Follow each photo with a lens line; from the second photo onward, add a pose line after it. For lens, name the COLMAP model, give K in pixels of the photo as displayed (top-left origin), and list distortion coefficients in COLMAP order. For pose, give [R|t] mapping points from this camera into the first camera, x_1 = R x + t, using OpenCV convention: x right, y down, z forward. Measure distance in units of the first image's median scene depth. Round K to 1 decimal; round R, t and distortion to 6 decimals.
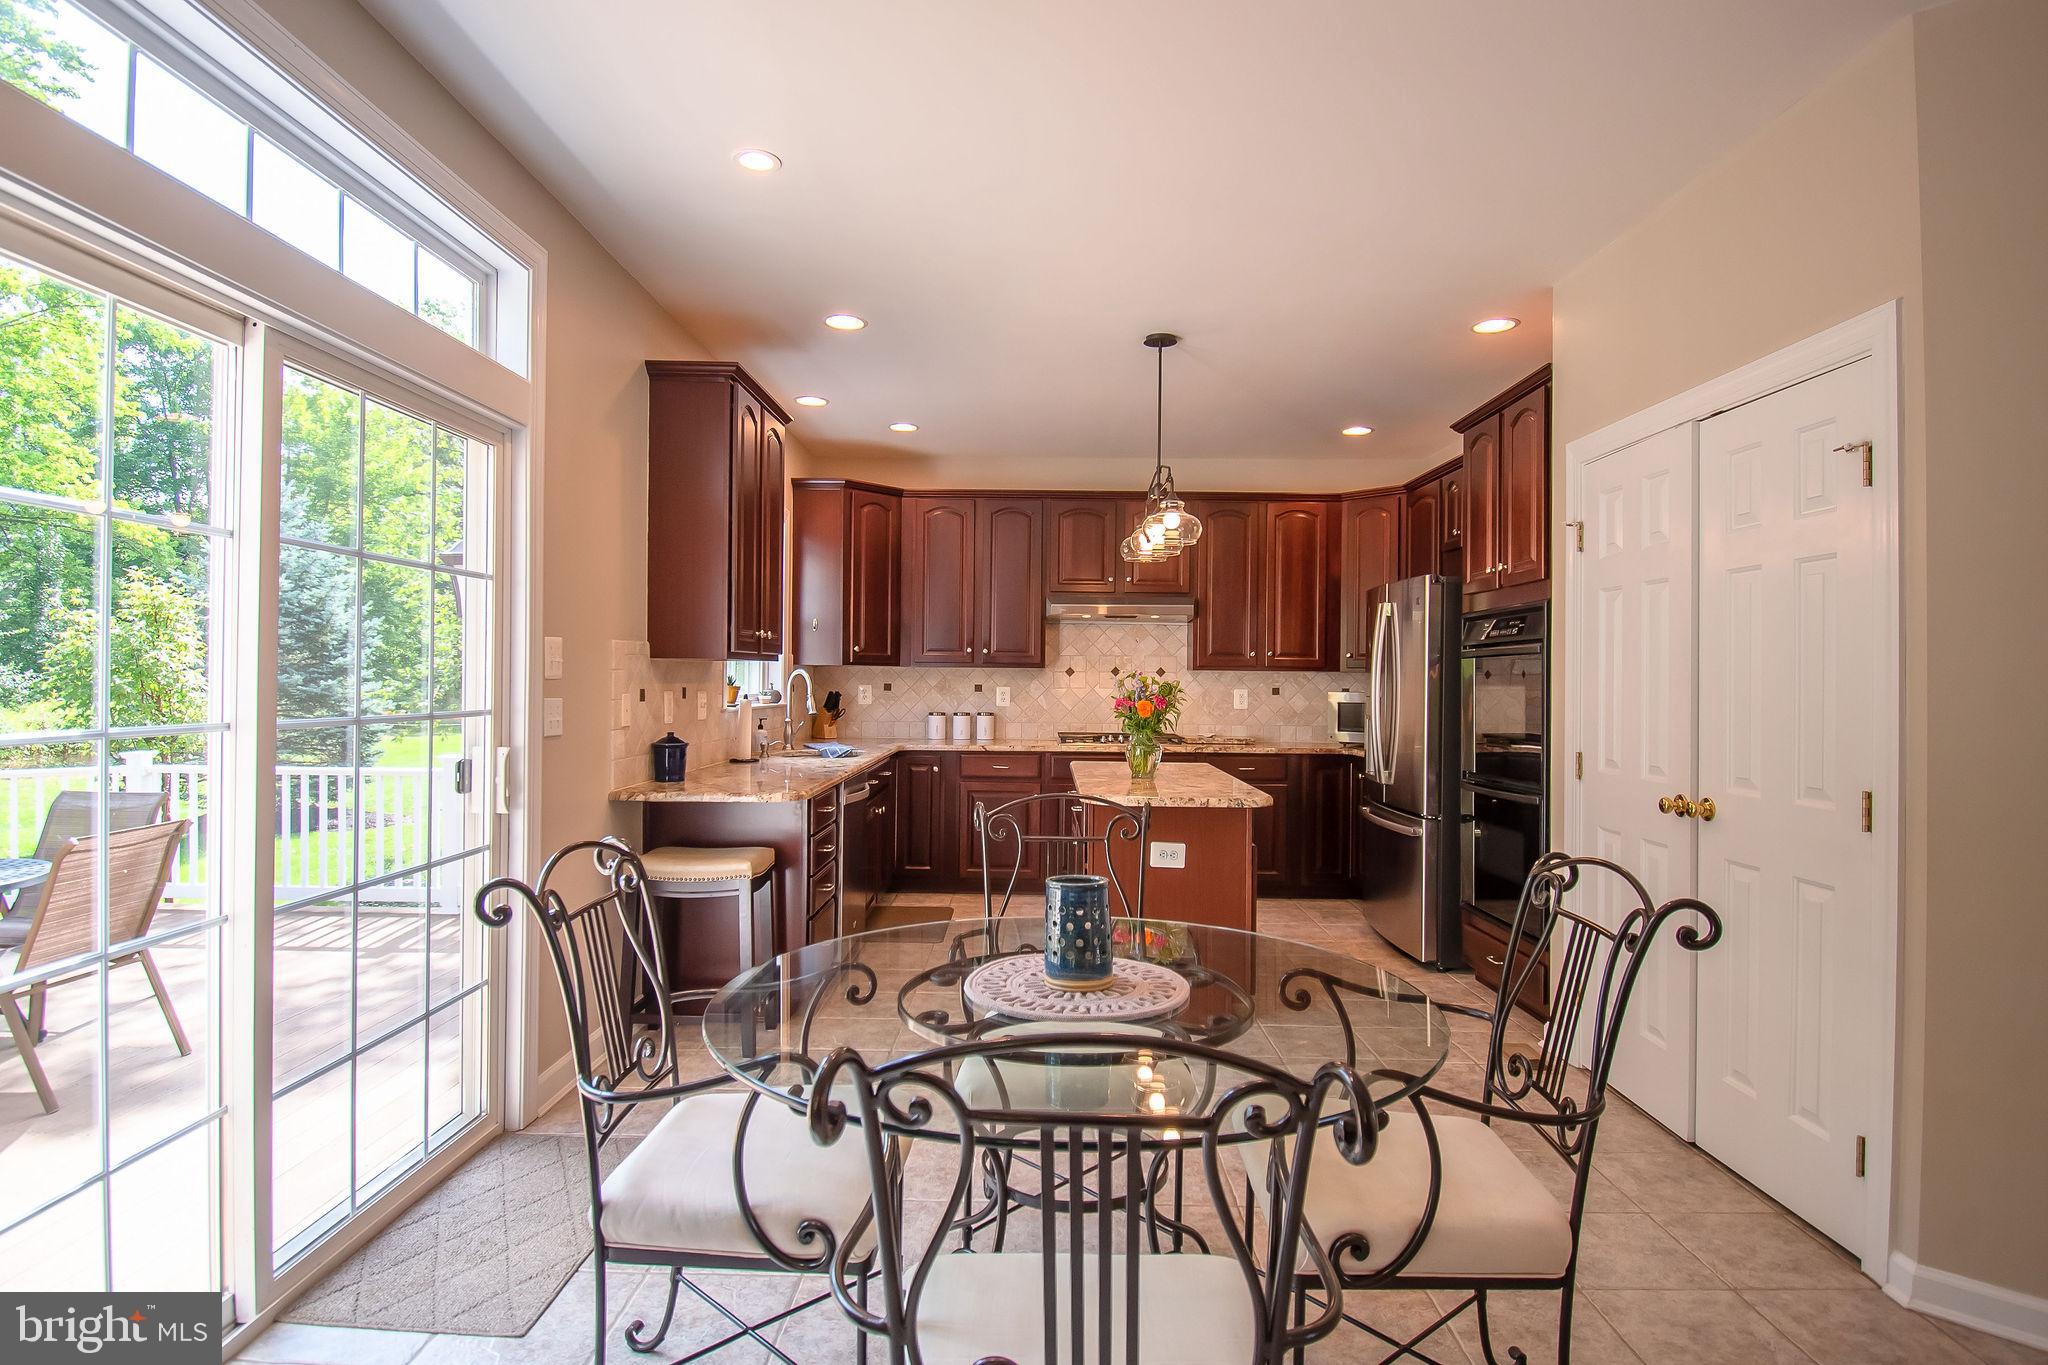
lens RADIAL K [[1038.6, 0, 1024.0], [0, 1038.6, 682.5], [0, 0, 1]] dist [0.028479, -0.036359]
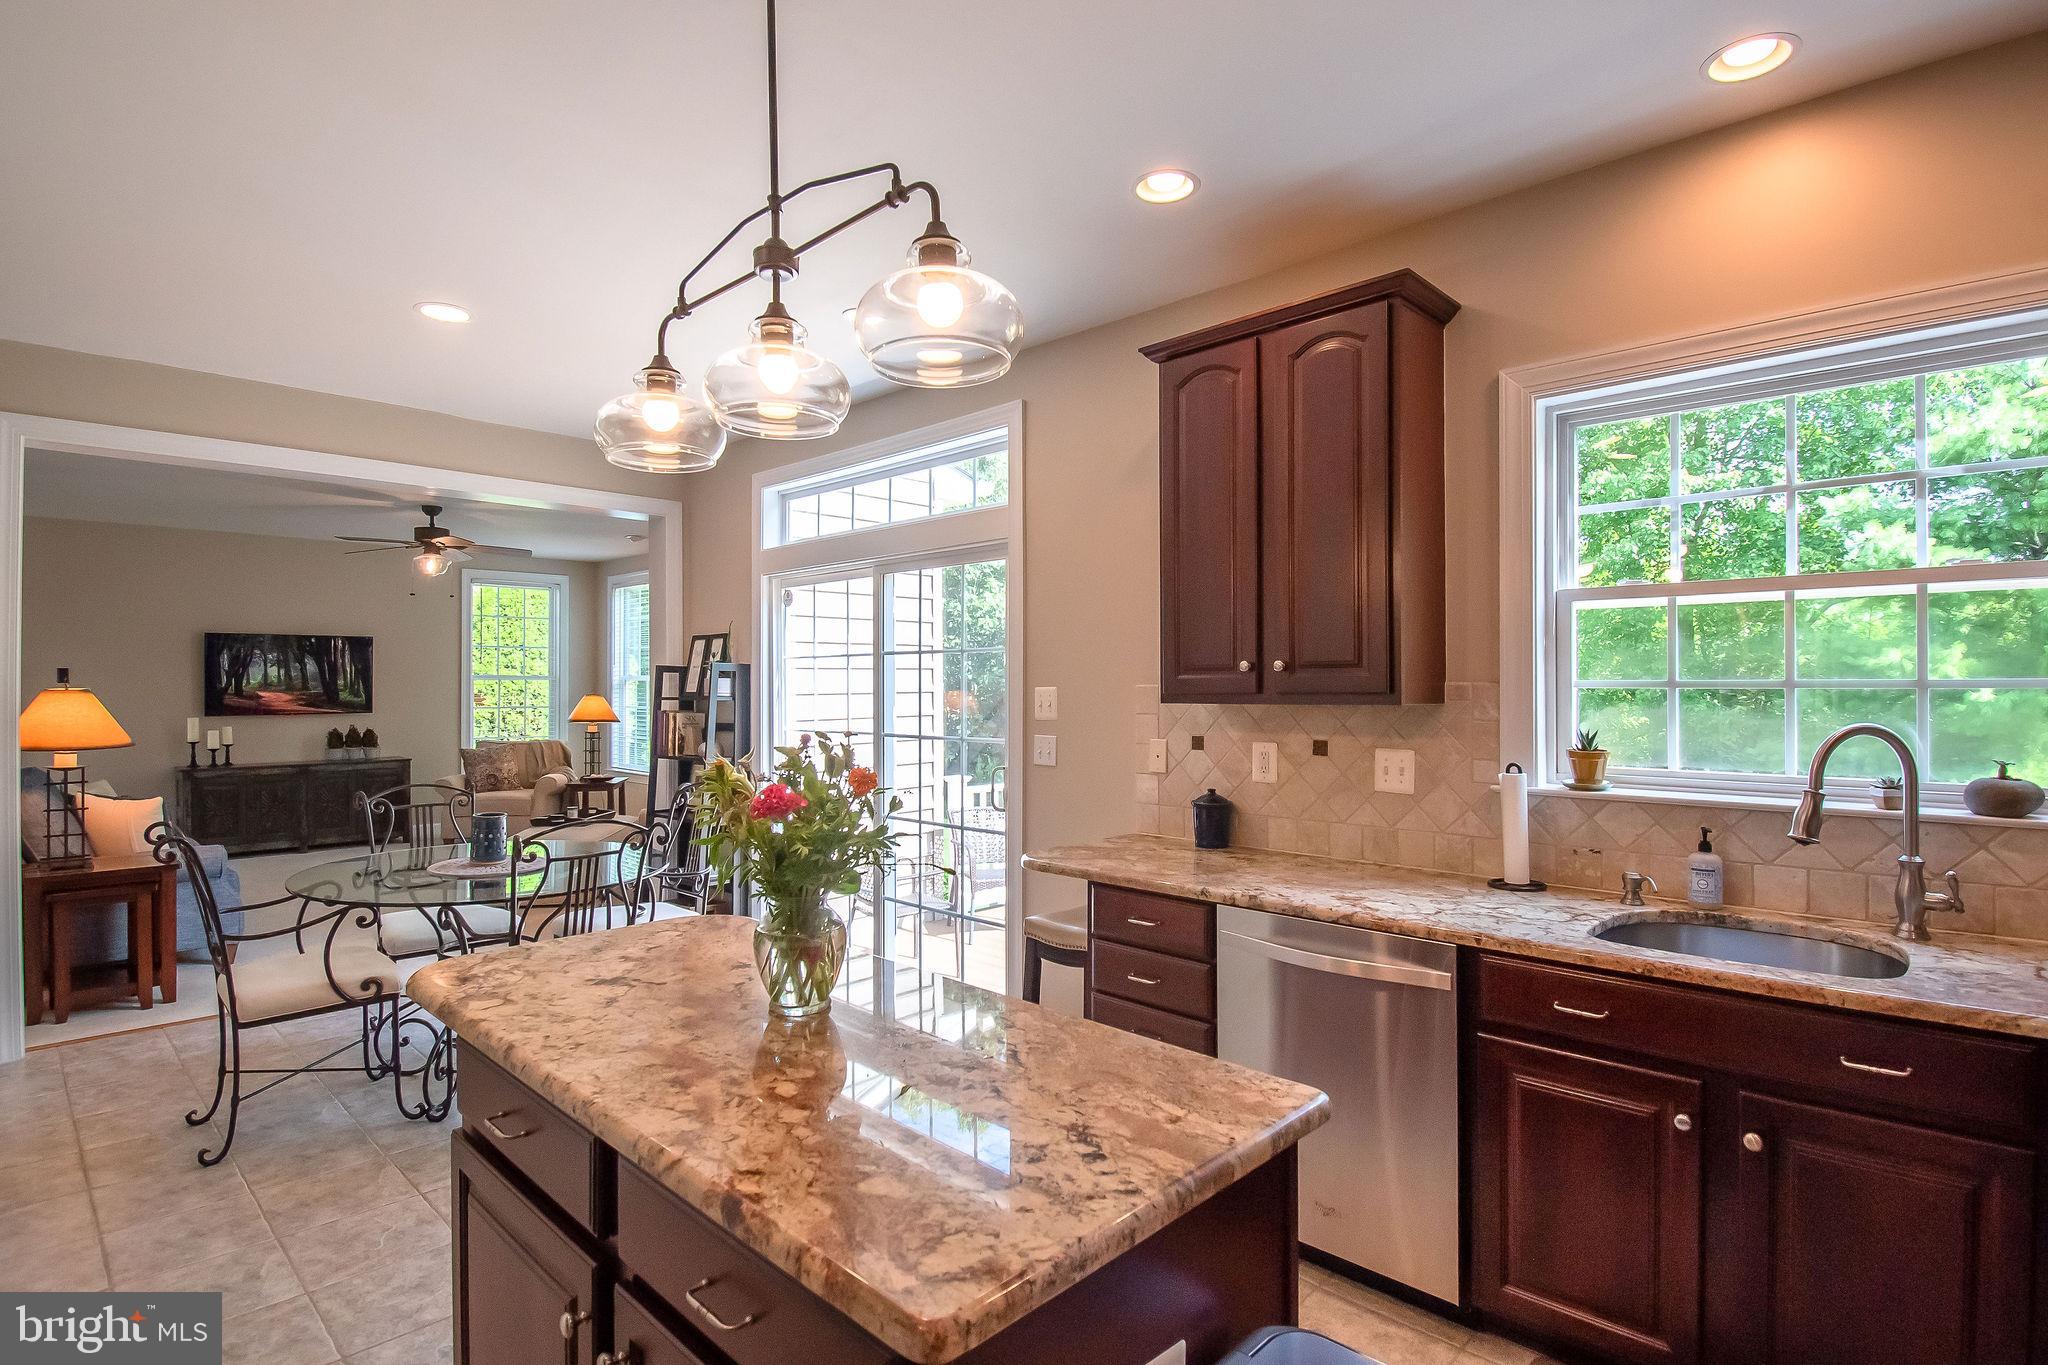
lens RADIAL K [[1009.0, 0, 1024.0], [0, 1009.0, 682.5], [0, 0, 1]] dist [0.000357, -0.000095]
pose [[-0.680458, -0.012658, -0.732678, 0.226643], [-0.009127, 0.999920, -0.008798, -0.018595], [0.732731, 0.000701, -0.680518, 0.892274]]
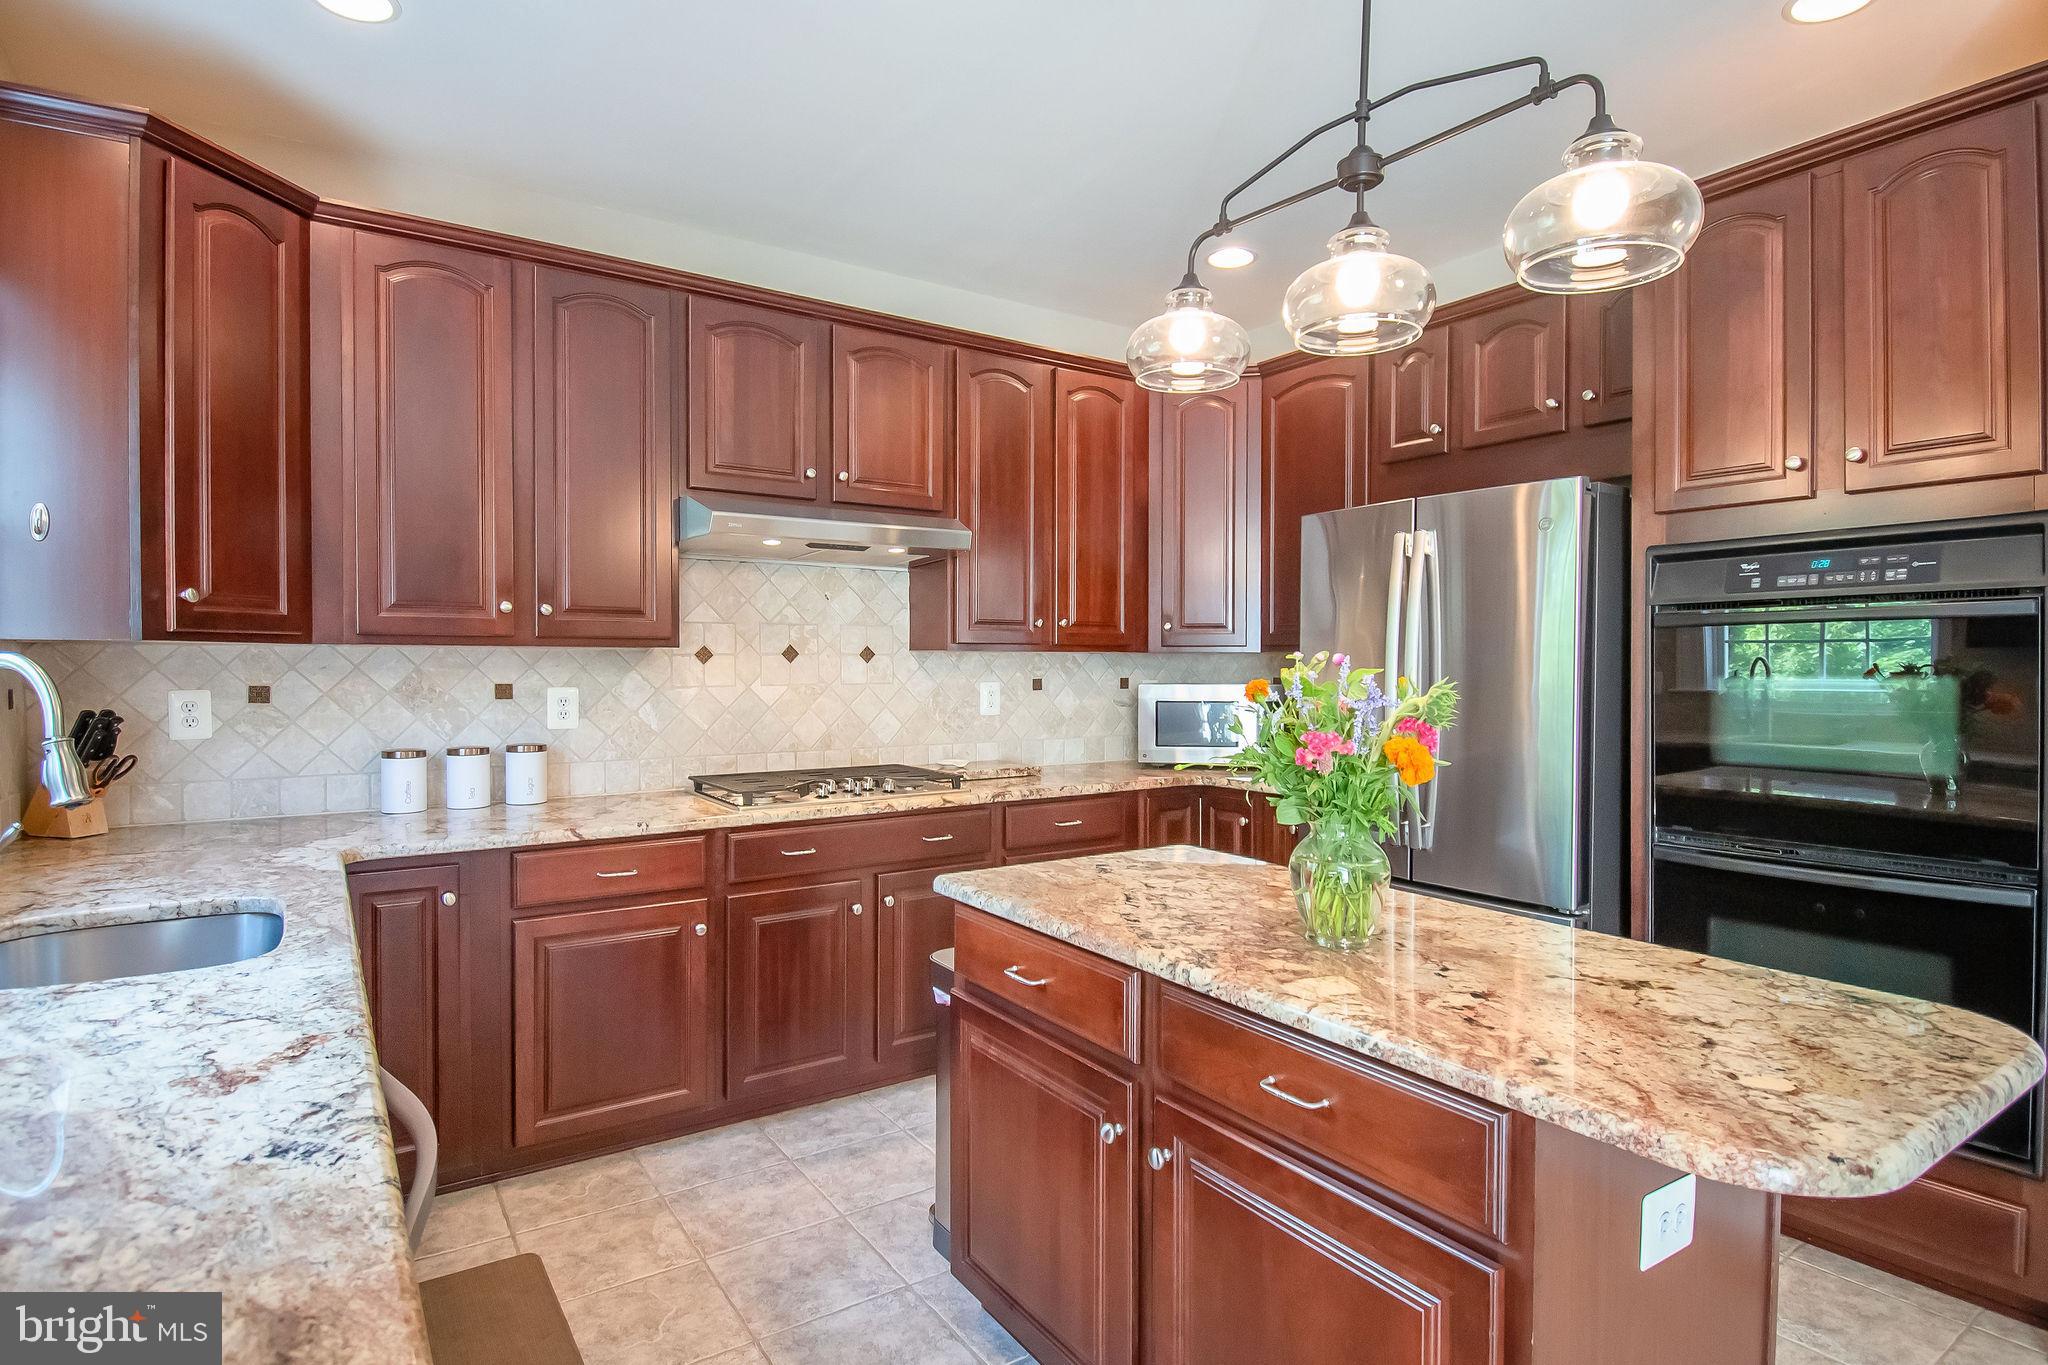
lens RADIAL K [[1055.3, 0, 1021.3], [0, 1055.3, 678.4], [0, 0, 1]] dist [0.021063, -0.026937]
pose [[0.823760, -0.018720, 0.566629, -0.127126], [0.009914, 0.999778, 0.018616, -0.007135], [-0.566852, -0.009717, 0.823762, 0.513320]]
